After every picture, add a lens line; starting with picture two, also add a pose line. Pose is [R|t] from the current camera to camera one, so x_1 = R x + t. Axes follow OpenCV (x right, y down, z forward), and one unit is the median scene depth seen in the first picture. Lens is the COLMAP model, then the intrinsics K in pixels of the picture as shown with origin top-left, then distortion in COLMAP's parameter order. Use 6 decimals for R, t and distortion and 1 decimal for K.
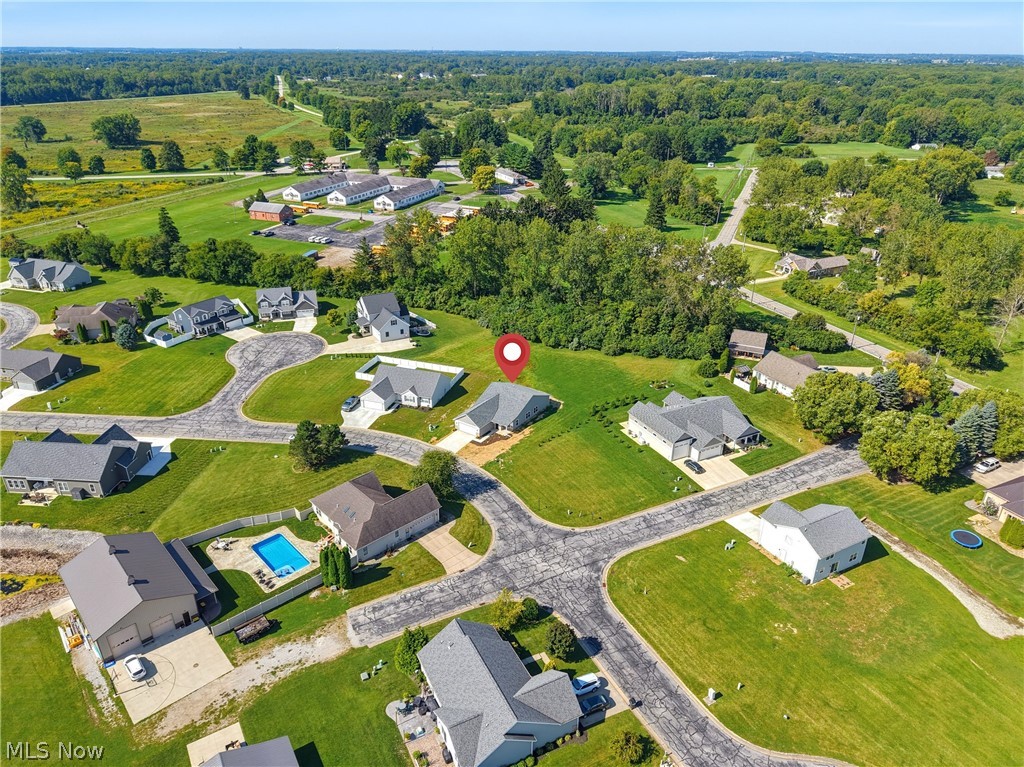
lens RADIAL K [[822.0, 0, 541.6], [0, 822.0, 382.4], [0, 0, 1]] dist [0.002903, -0.012890]
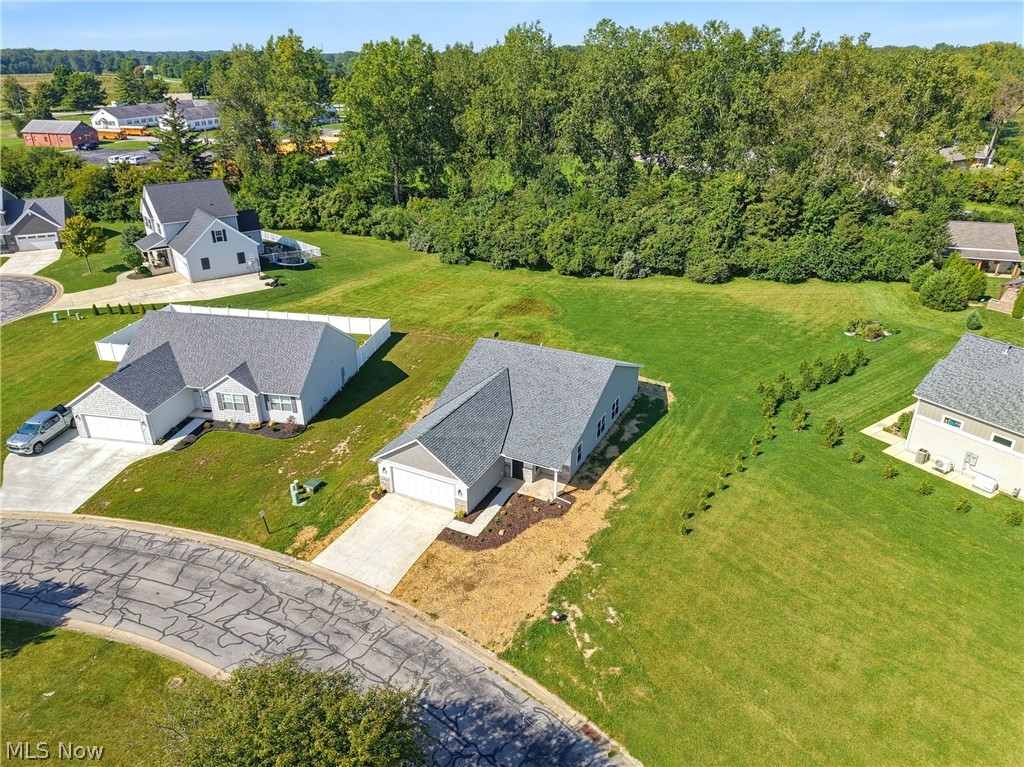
lens RADIAL K [[822.0, 0, 541.6], [0, 822.0, 382.4], [0, 0, 1]] dist [0.002903, -0.012890]
pose [[0.992589, -0.064640, 0.102900, -0.060863], [0.065184, 0.997871, -0.001926, 0.017603], [-0.102556, 0.008619, 0.994690, 0.562631]]
